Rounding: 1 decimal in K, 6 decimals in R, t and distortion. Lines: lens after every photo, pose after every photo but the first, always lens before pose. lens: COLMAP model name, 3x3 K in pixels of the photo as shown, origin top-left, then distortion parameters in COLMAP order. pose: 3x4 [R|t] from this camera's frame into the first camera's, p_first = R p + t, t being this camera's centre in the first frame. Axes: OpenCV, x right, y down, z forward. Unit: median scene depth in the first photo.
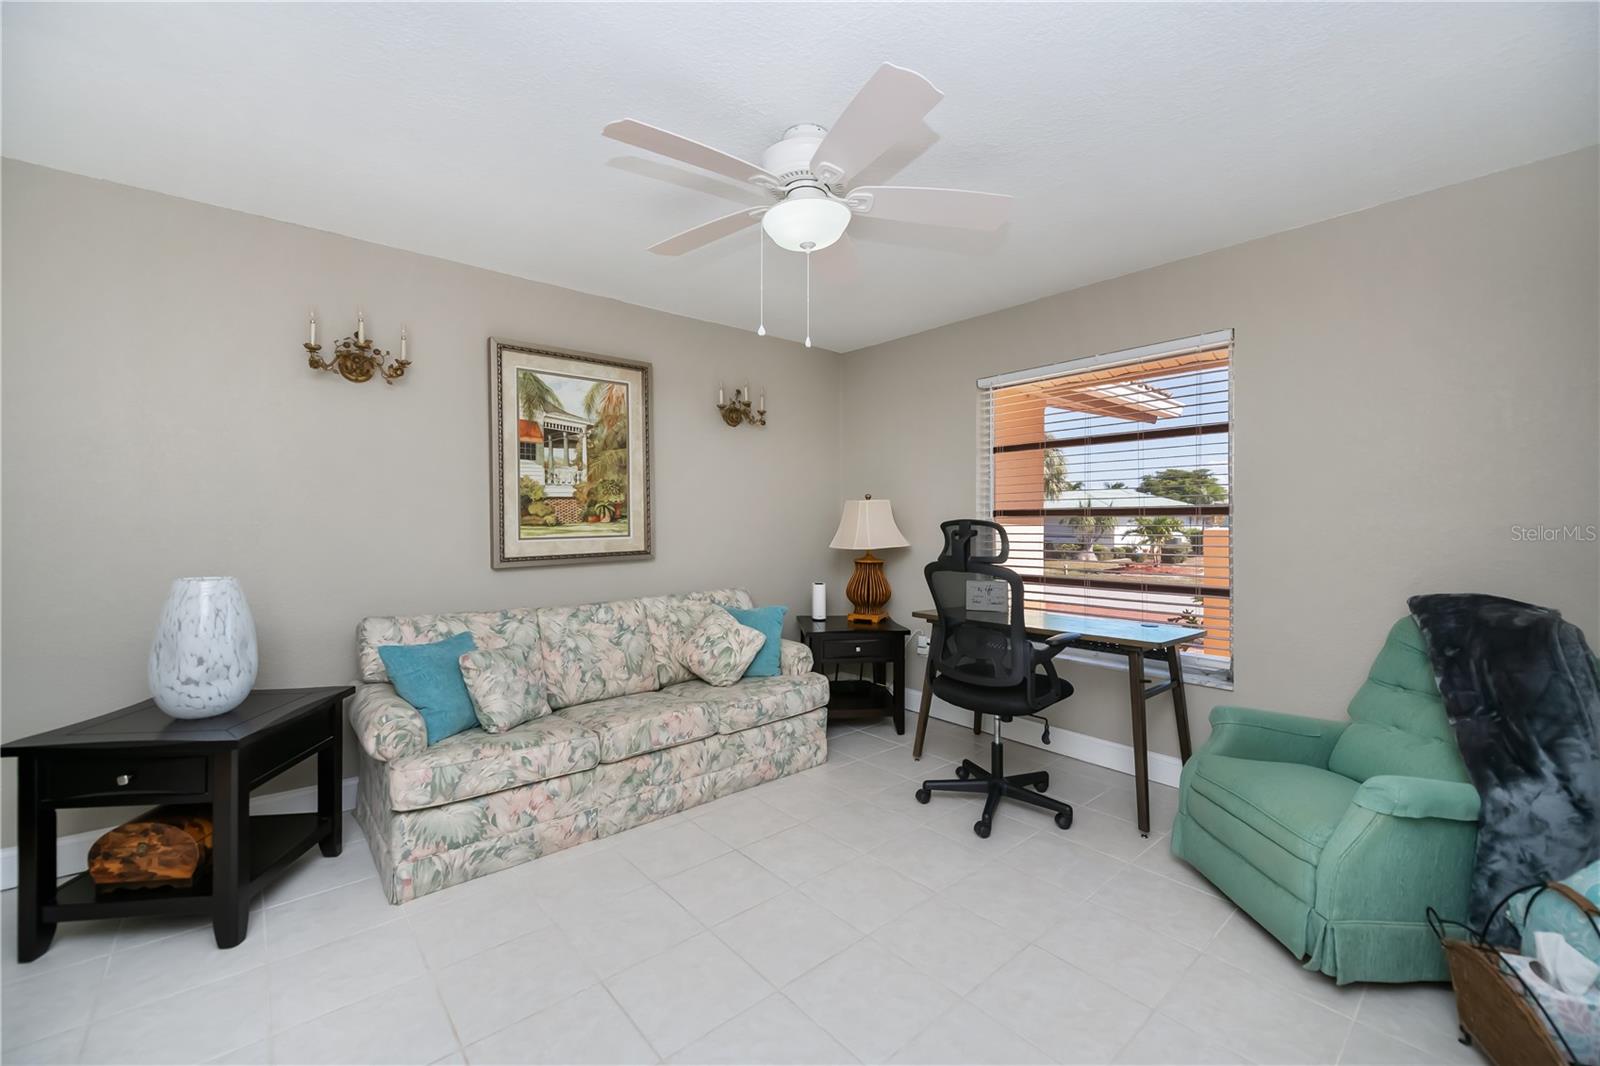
lens RADIAL K [[651.2, 0, 801.0], [0, 651.2, 528.7], [0, 0, 1]] dist [0.001391, 0.000066]
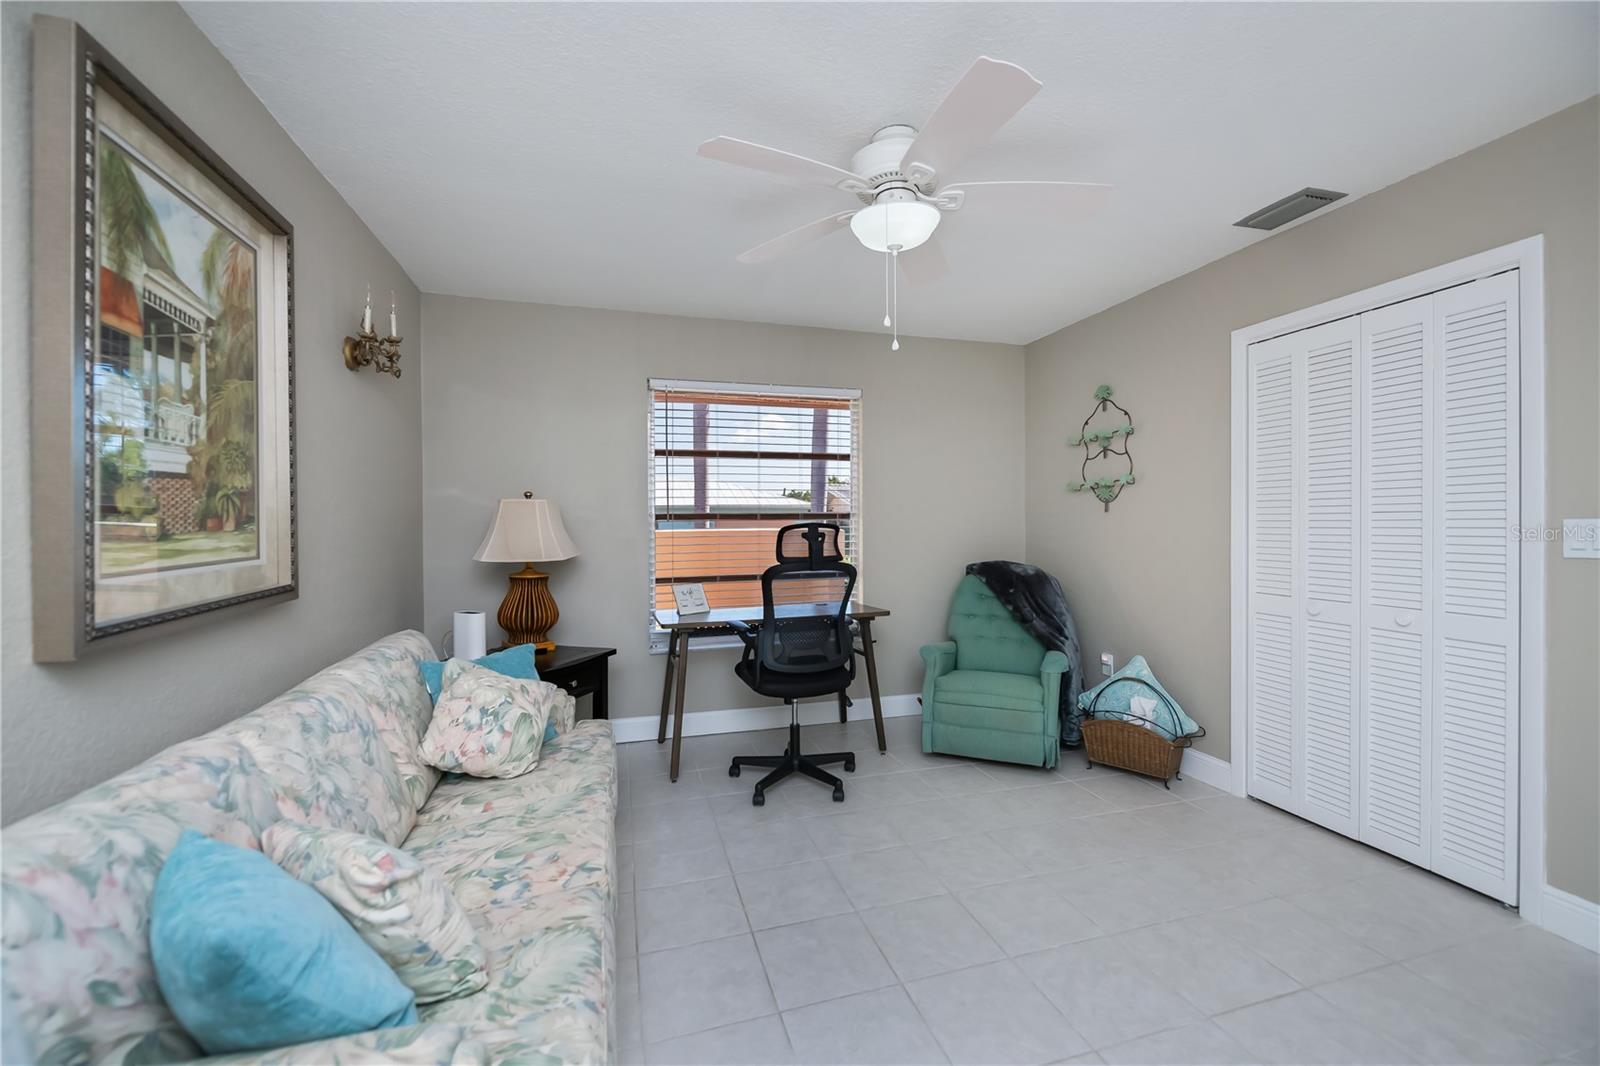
lens RADIAL K [[662.4, 0, 800.0], [0, 662.4, 533.0], [0, 0, 1]] dist [-0.000749, -0.000269]
pose [[0.397134, -0.016099, 0.917620, -0.601165], [0.016645, 0.999808, 0.010337, -0.006731], [-0.917610, 0.011168, 0.397325, 0.447889]]
